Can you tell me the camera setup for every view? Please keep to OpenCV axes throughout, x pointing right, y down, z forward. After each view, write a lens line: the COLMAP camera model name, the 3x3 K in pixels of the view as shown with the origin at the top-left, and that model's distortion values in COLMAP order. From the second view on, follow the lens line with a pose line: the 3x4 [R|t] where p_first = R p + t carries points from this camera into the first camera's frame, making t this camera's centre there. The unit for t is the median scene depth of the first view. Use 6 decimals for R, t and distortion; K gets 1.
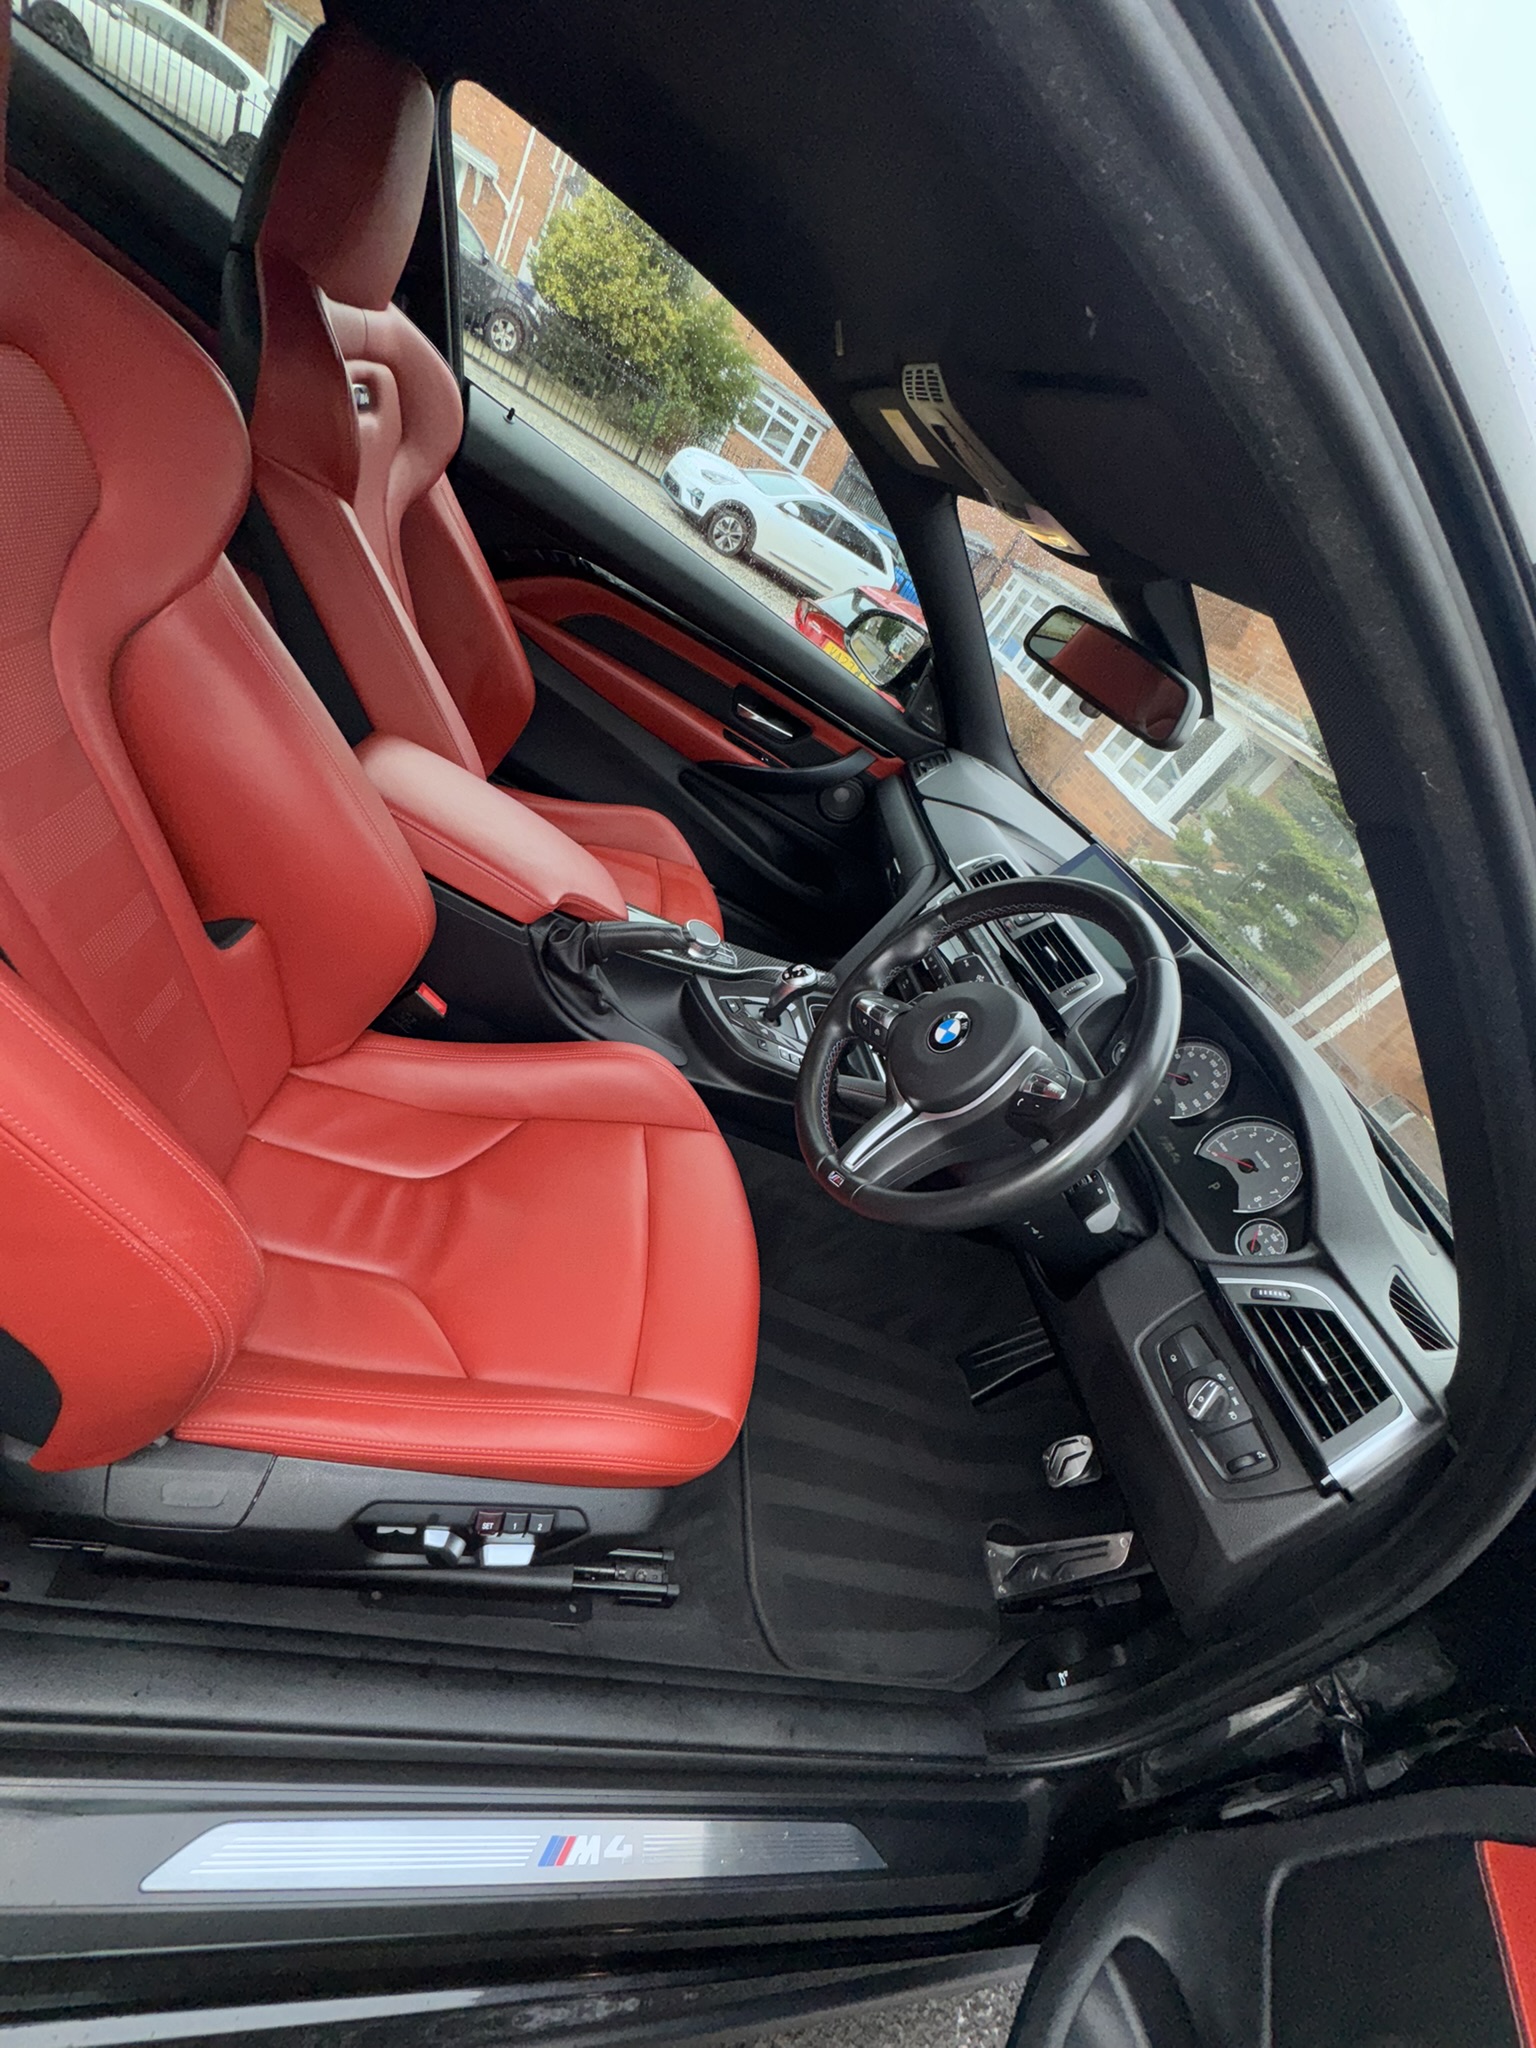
lens RADIAL K [[818.8, 0, 776.6], [0, 818.8, 1023.7], [0, 0, 1]] dist [-0.001416, -0.000147]
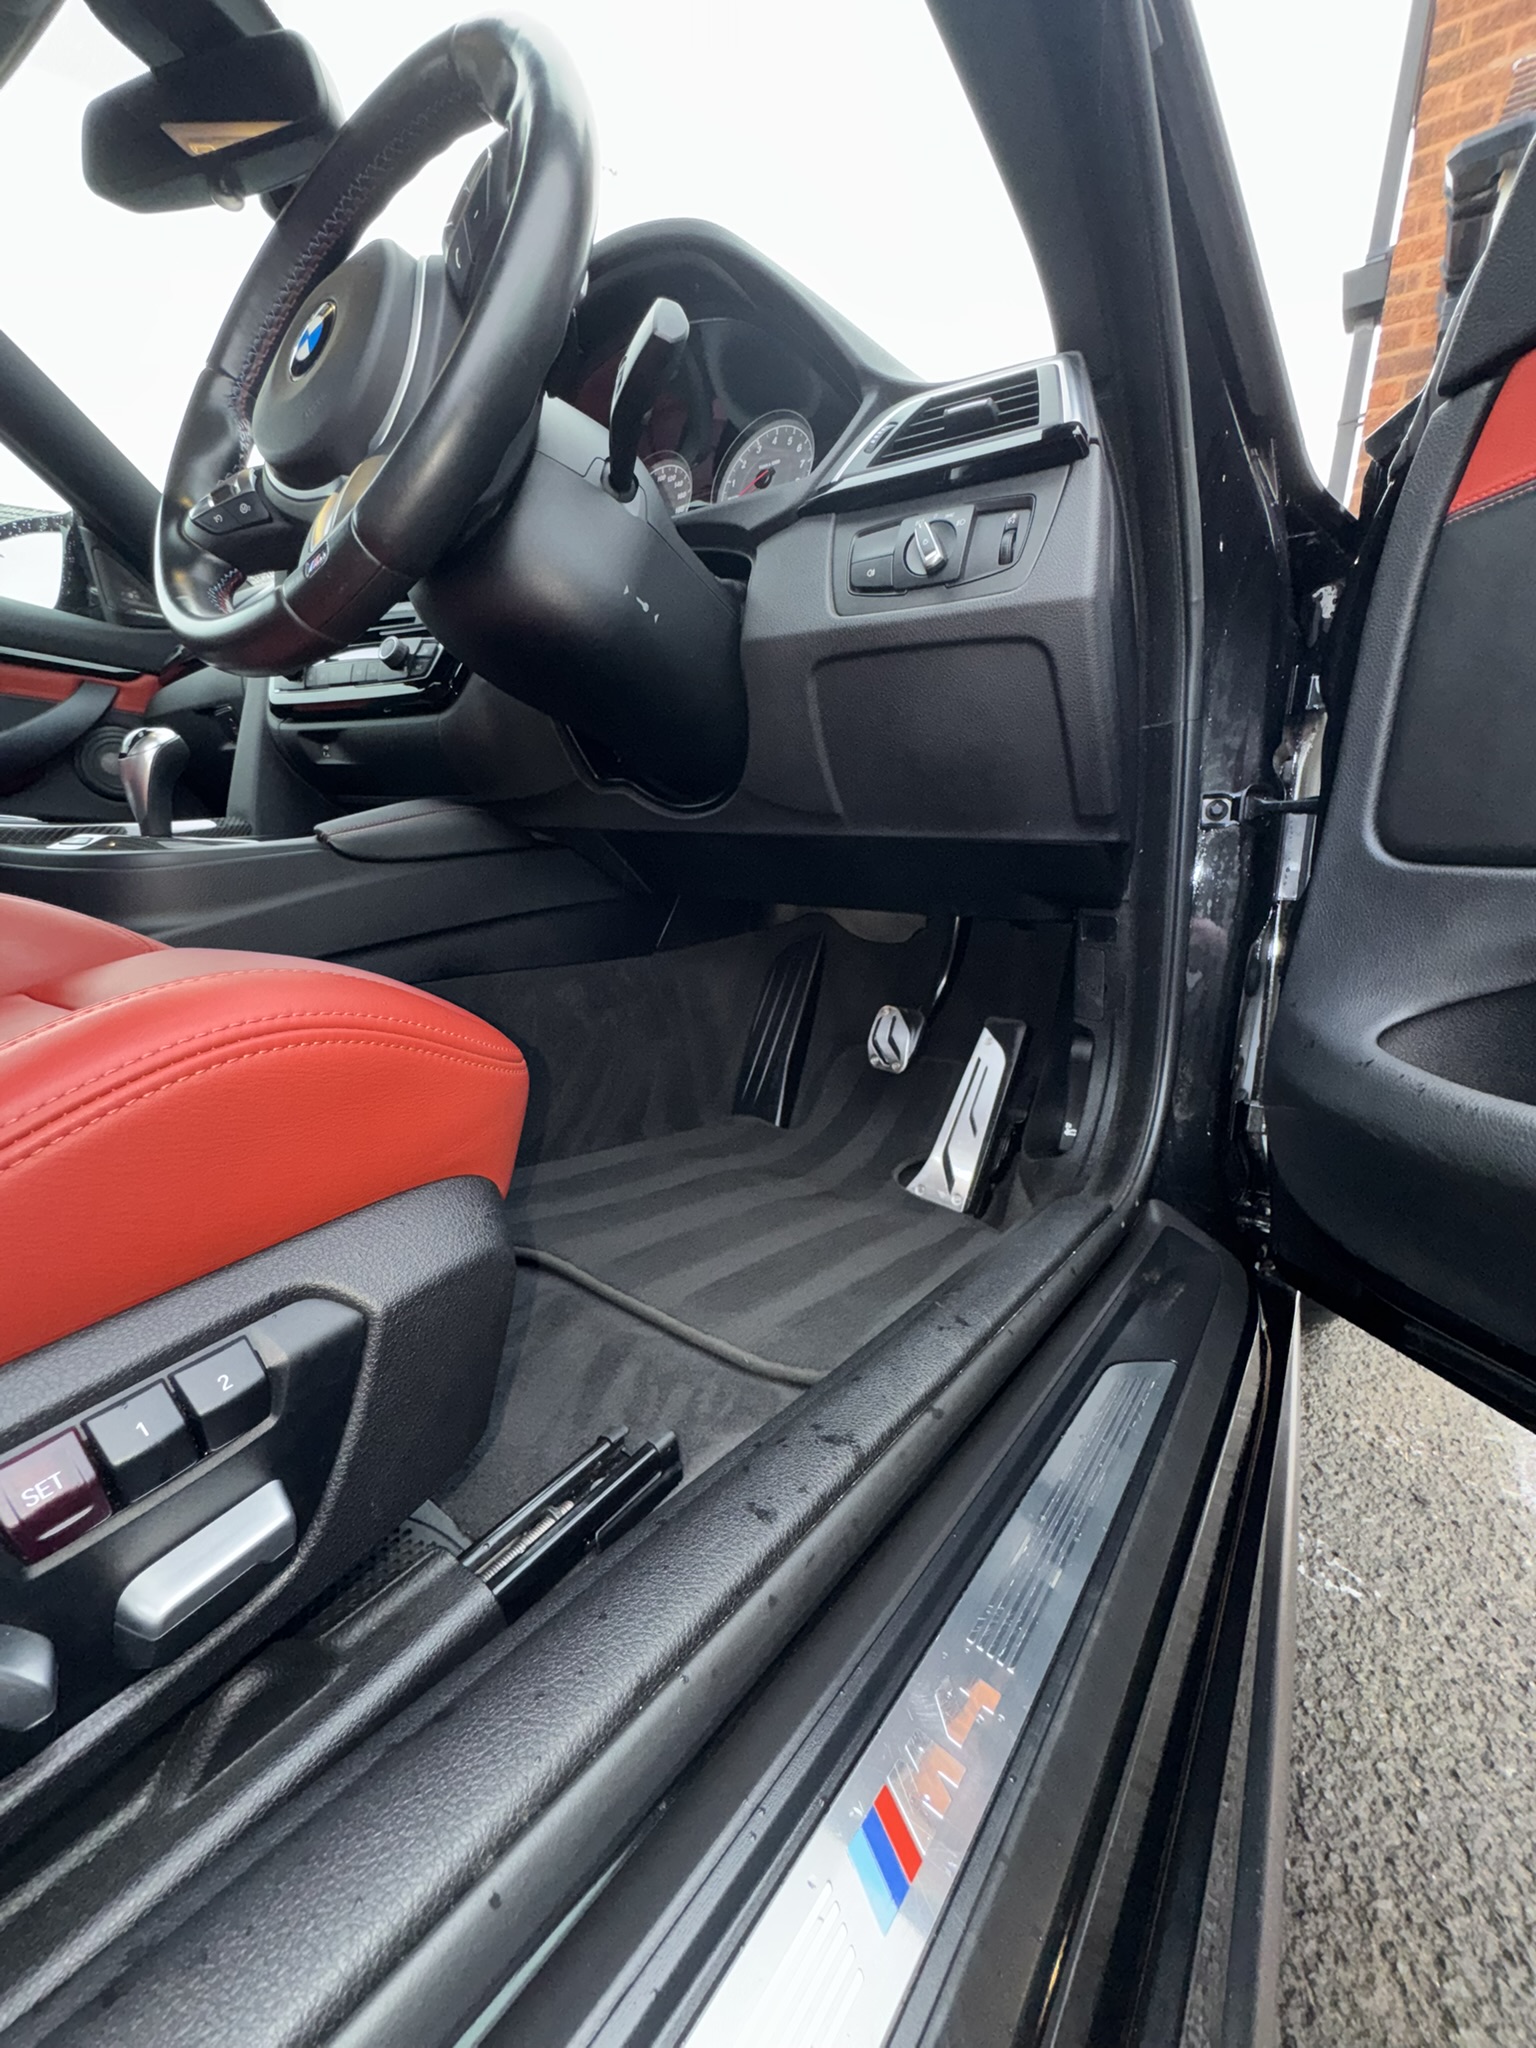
lens RADIAL K [[818.8, 0, 771.1], [0, 818.8, 1012.4], [0, 0, 1]] dist [-0.001416, -0.000147]
pose [[0.595395, -0.611435, 0.521203, -0.189312], [0.685186, 0.725186, 0.068010, 0.506866], [-0.419553, 0.316628, 0.850718, 0.444892]]
